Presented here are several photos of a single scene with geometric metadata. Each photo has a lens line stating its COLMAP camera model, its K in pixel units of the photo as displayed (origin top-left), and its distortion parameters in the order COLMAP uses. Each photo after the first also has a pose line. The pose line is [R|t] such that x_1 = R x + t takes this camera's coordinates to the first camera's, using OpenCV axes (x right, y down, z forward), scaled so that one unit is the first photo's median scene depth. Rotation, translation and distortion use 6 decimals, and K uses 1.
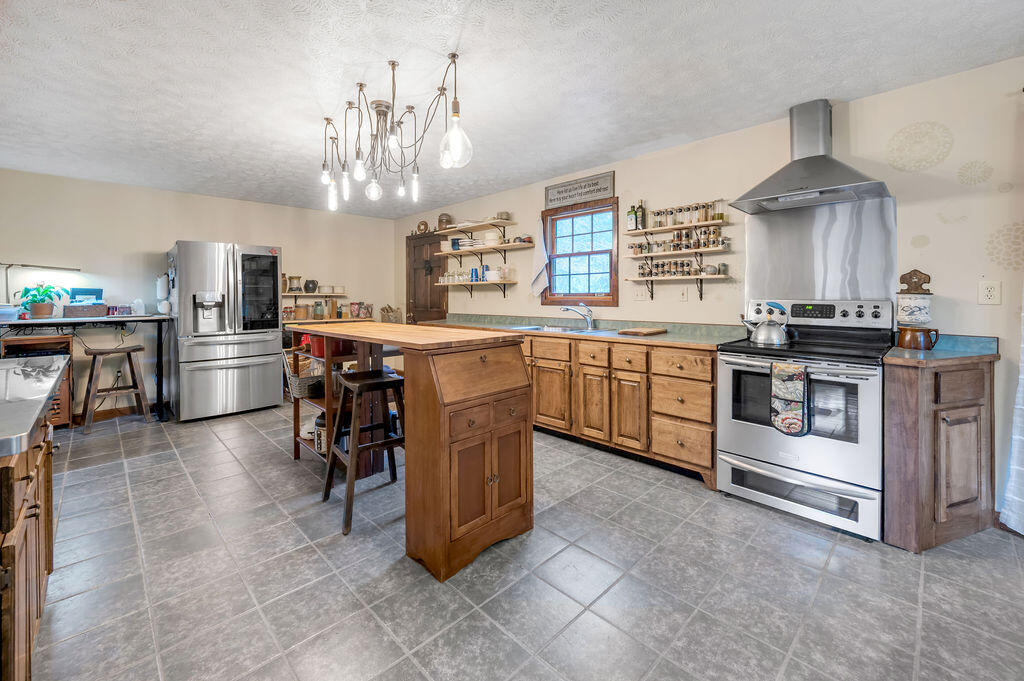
lens RADIAL K [[413.5, 0, 494.9], [0, 413.5, 299.2], [0, 0, 1]] dist [-0.001395, 0.000473]
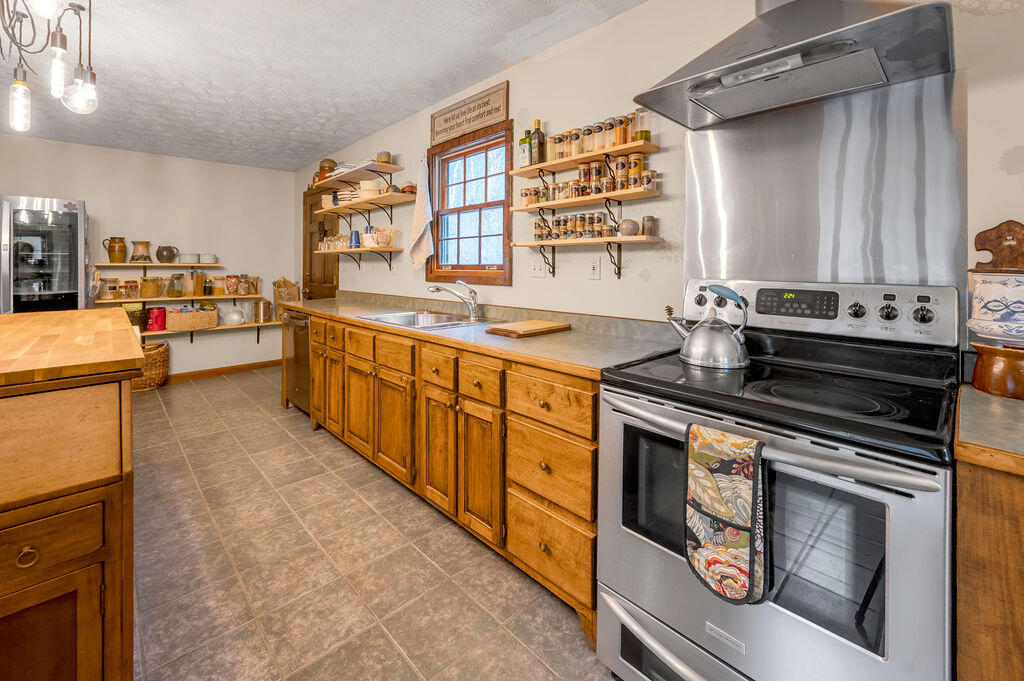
lens RADIAL K [[413.5, 0, 502.7], [0, 413.5, 267.7], [0, 0, 1]] dist [-0.001395, 0.000473]
pose [[0.999772, 0.004696, -0.020829, 0.352686], [-0.004759, 0.999984, -0.002985, -0.010825], [0.020814, 0.003083, 0.999779, 0.404950]]
